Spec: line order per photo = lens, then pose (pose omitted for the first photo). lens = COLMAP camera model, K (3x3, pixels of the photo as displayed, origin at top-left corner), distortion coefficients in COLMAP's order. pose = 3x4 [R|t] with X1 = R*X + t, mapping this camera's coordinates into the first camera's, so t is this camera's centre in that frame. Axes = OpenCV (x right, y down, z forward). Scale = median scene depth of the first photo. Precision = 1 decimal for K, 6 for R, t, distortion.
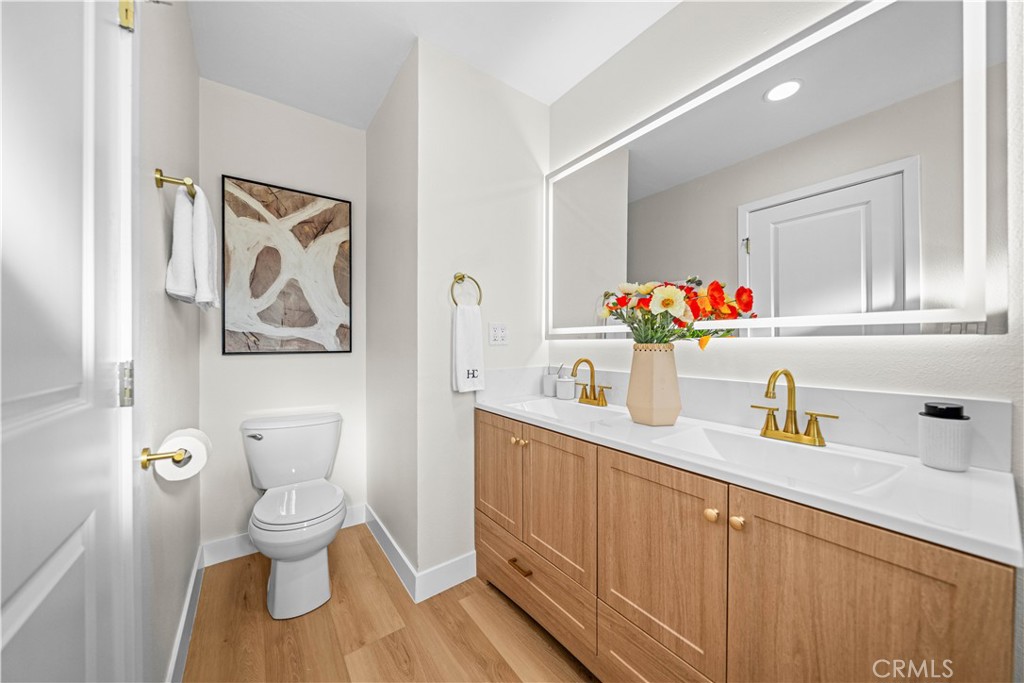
lens RADIAL K [[354.6, 0, 533.9], [0, 354.6, 348.0], [0, 0, 1]] dist [-0.000613, -0.000008]
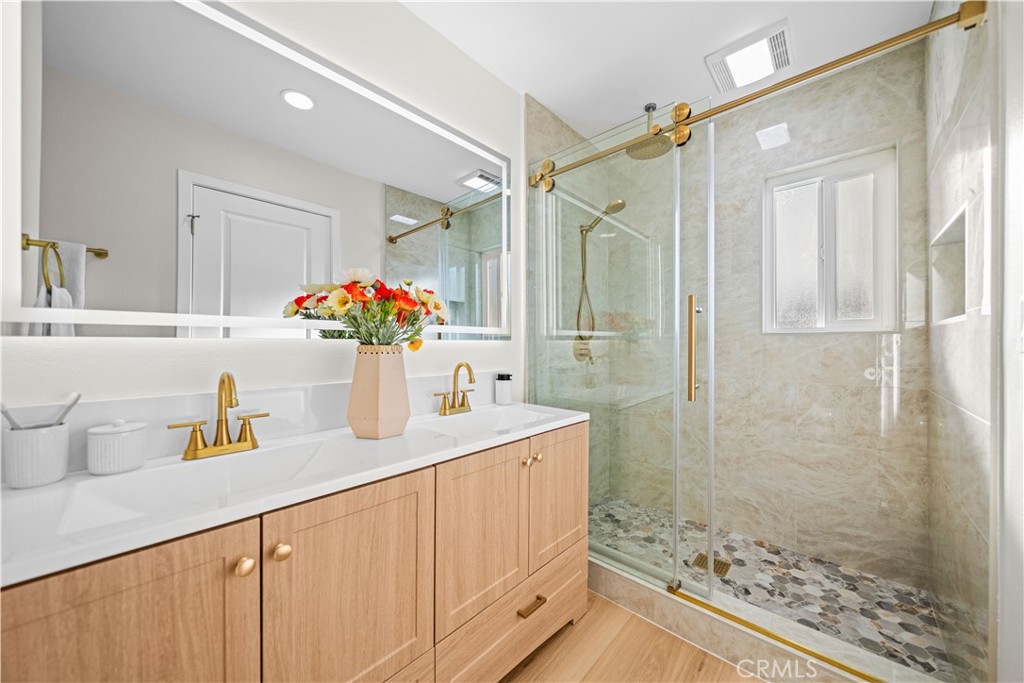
lens RADIAL K [[358.9, 0, 512.0], [0, 358.9, 341.5], [0, 0, 1]] dist [-0.002315, -0.000044]
pose [[-0.146729, 0.010705, 0.989119, -0.658069], [0.015365, 0.999845, -0.008542, -0.009982], [-0.989057, 0.013945, -0.146871, 0.880729]]
